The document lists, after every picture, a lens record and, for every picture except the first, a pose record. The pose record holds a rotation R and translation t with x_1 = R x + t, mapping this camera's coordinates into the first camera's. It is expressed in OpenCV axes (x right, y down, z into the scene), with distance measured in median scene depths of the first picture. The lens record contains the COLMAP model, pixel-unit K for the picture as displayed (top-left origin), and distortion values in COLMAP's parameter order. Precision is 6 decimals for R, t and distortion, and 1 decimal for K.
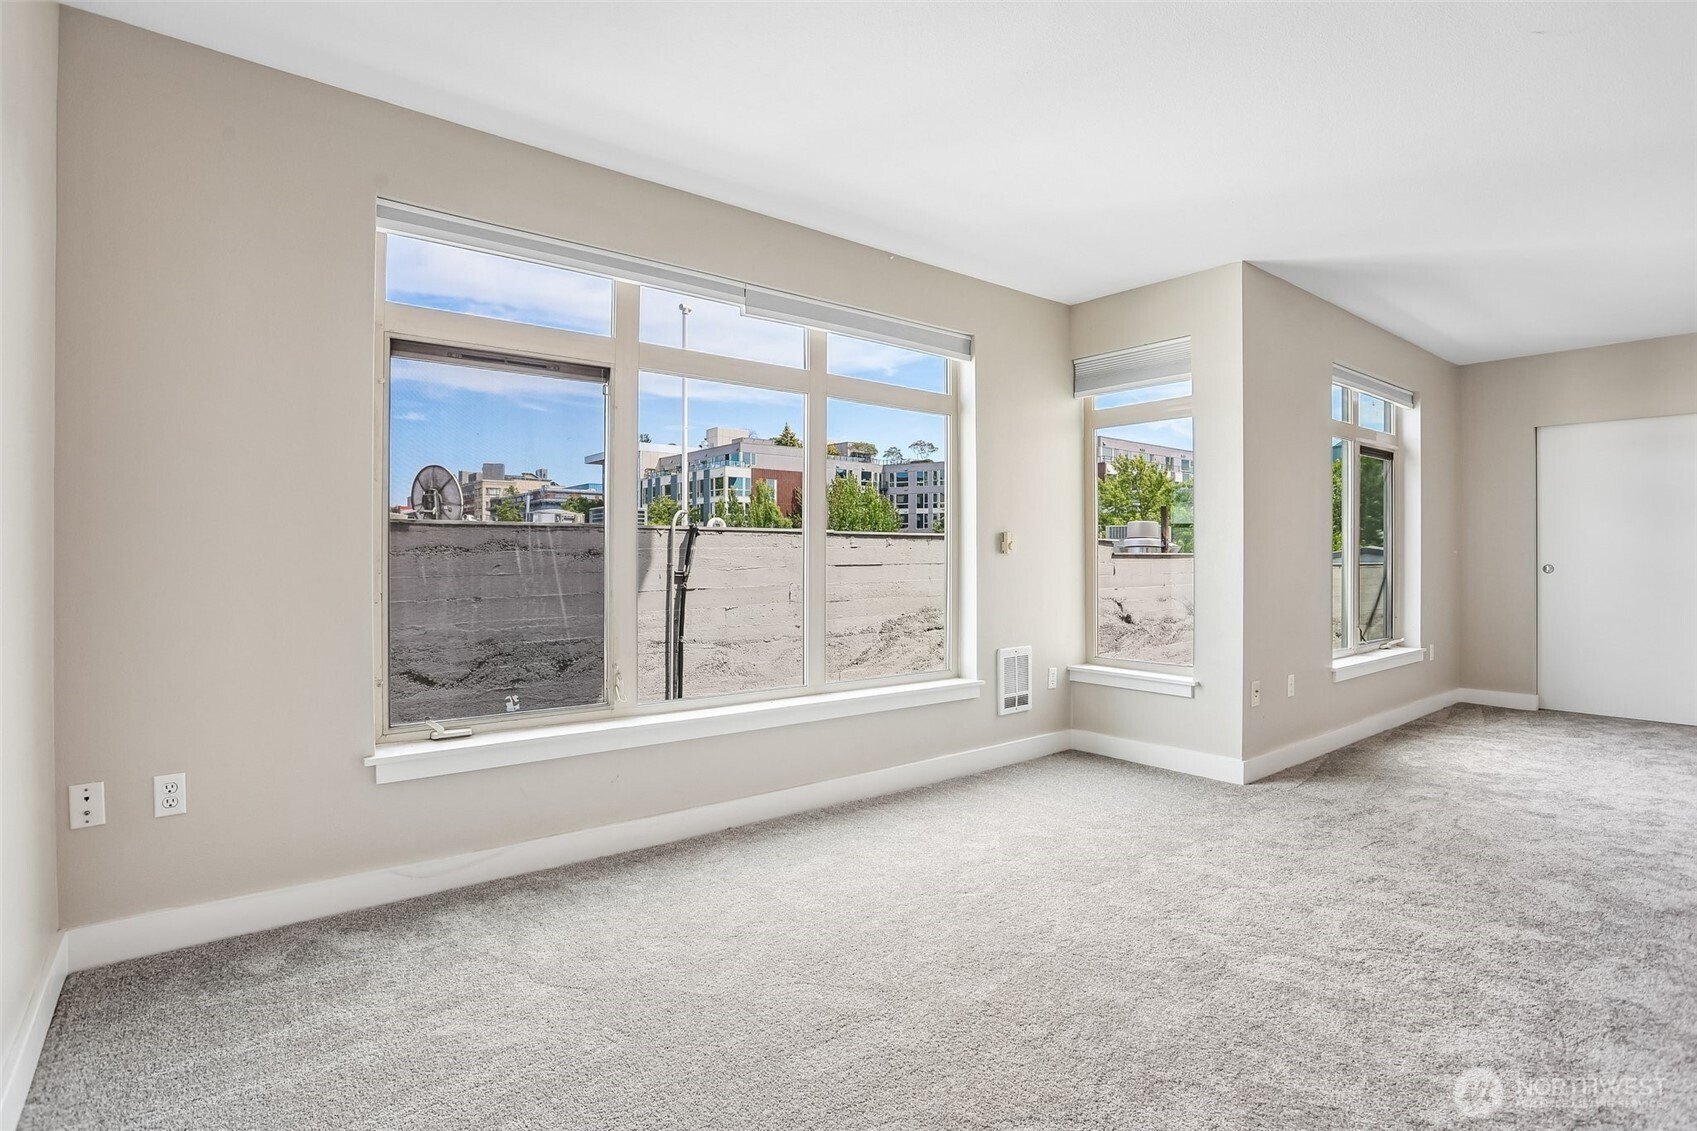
lens RADIAL K [[833.2, 0, 844.7], [0, 833.2, 554.9], [0, 0, 1]] dist [-0.076439, 0.035586]
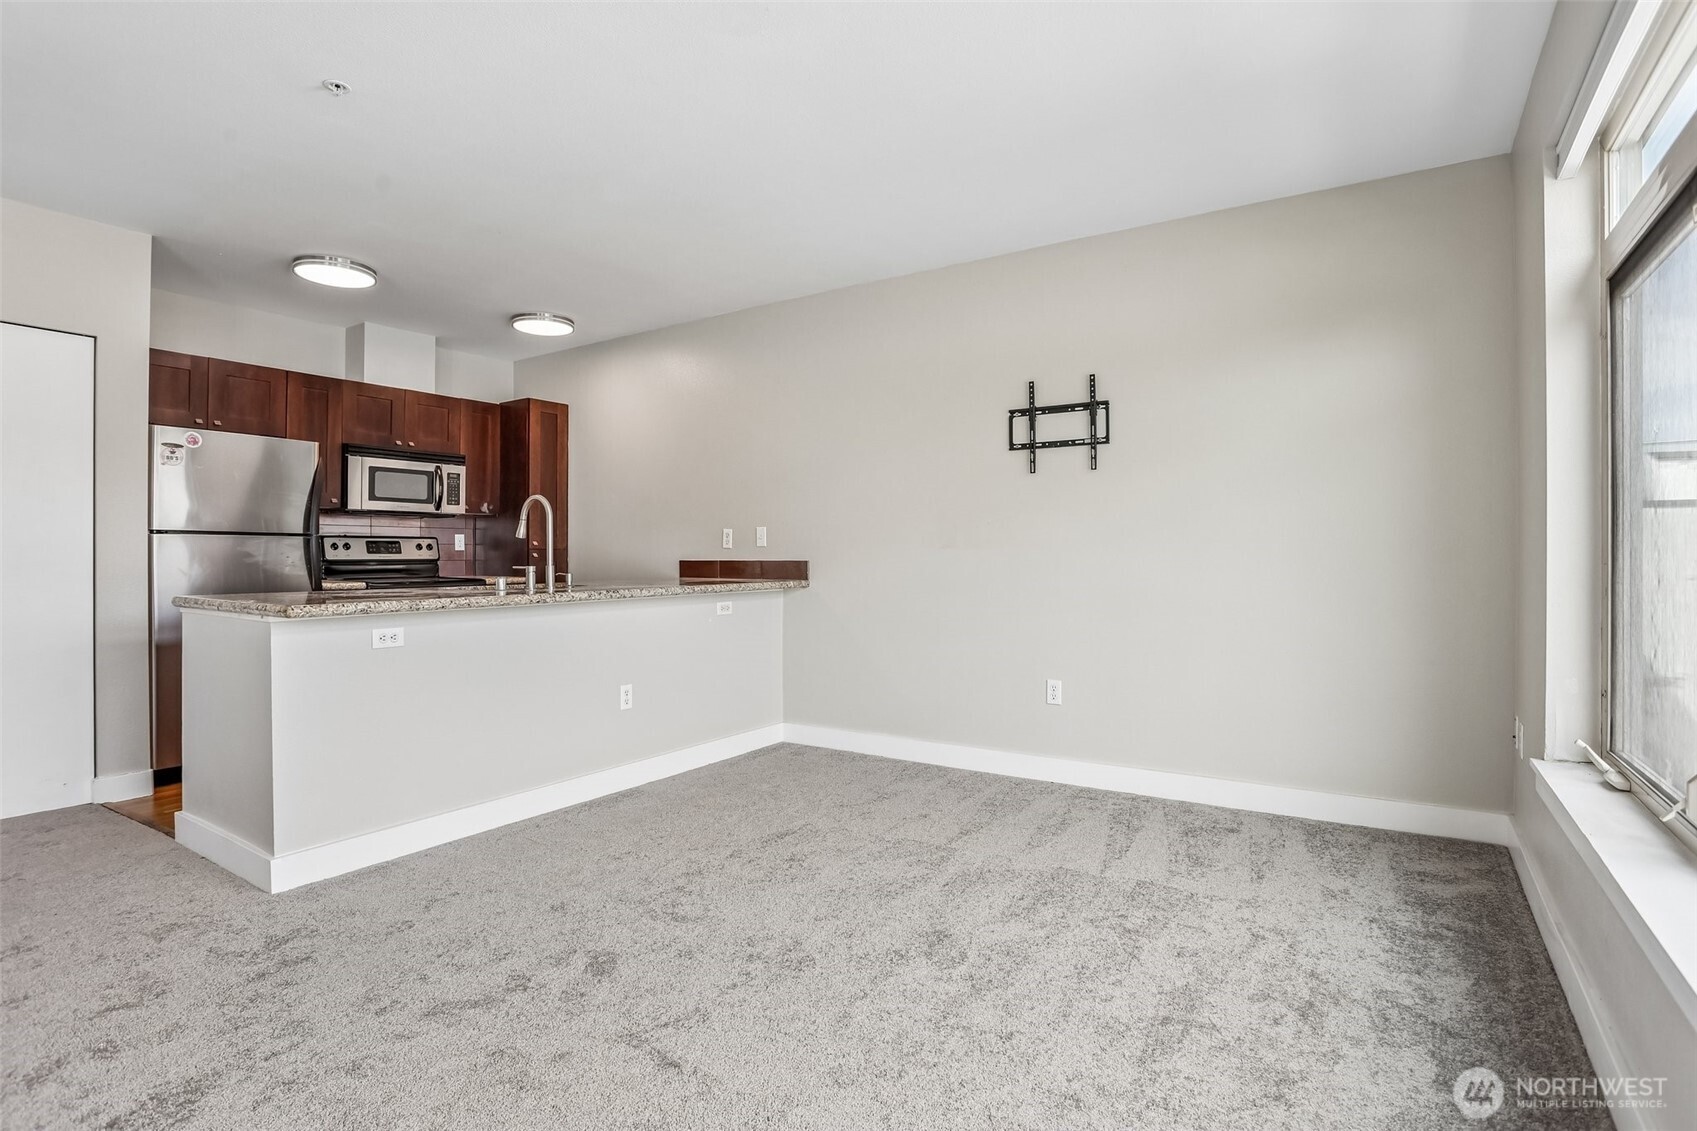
lens RADIAL K [[845.7, 0, 841.9], [0, 845.7, 557.9], [0, 0, 1]] dist [-0.070153, 0.032879]
pose [[-0.955749, -0.002590, -0.294173, 0.203800], [-0.002319, 0.999997, -0.001271, 0.008460], [0.294175, -0.000533, -0.955751, 0.724472]]
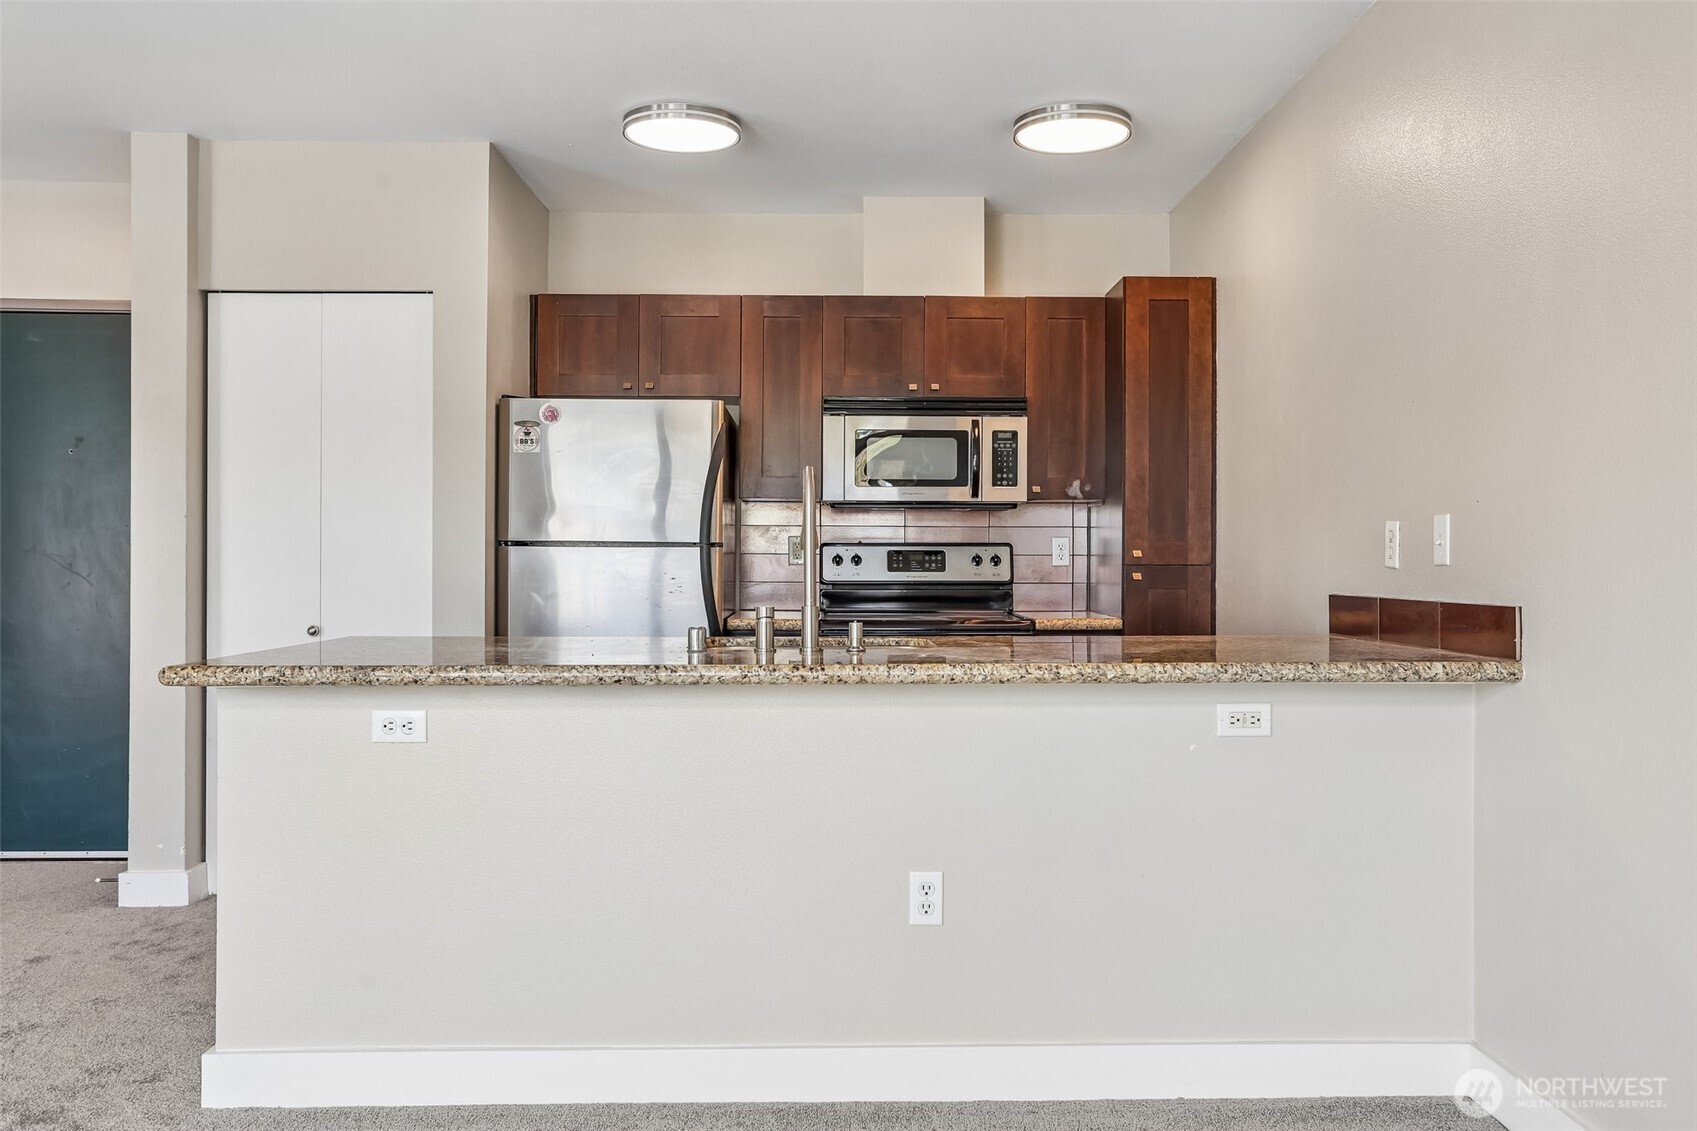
lens RADIAL K [[1352.0, 0, 845.5], [0, 1352.0, 558.0], [0, 0, 1]] dist [-0.040134, 0.099026]
pose [[-0.786927, -0.005021, 0.617025, -0.112966], [-0.007652, 0.999969, -0.001621, -0.003894], [-0.616998, -0.005997, -0.786941, 0.433933]]
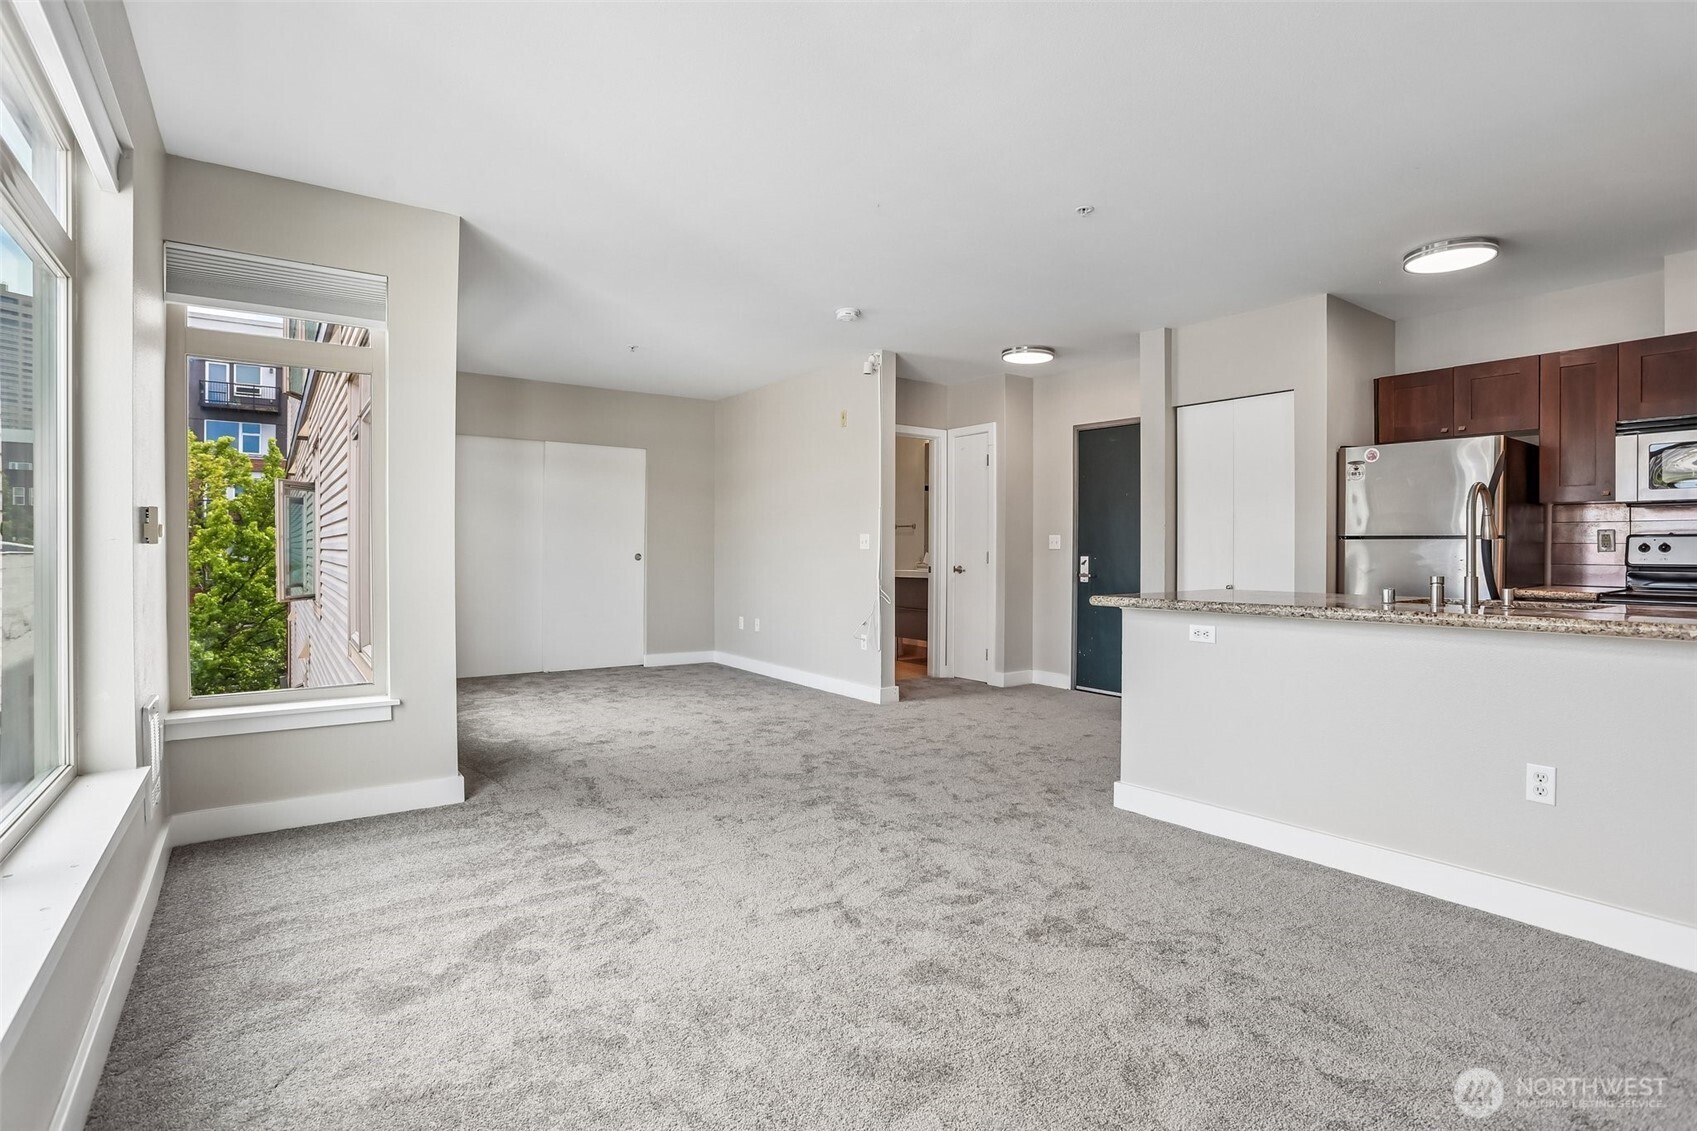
lens RADIAL K [[833.2, 0, 844.7], [0, 833.2, 554.9], [0, 0, 1]] dist [-0.076439, 0.035586]
pose [[0.049141, -0.010014, 0.998742, -0.264302], [-0.005580, 0.999931, 0.010301, -0.001260], [-0.998776, -0.006079, 0.049082, 0.366653]]
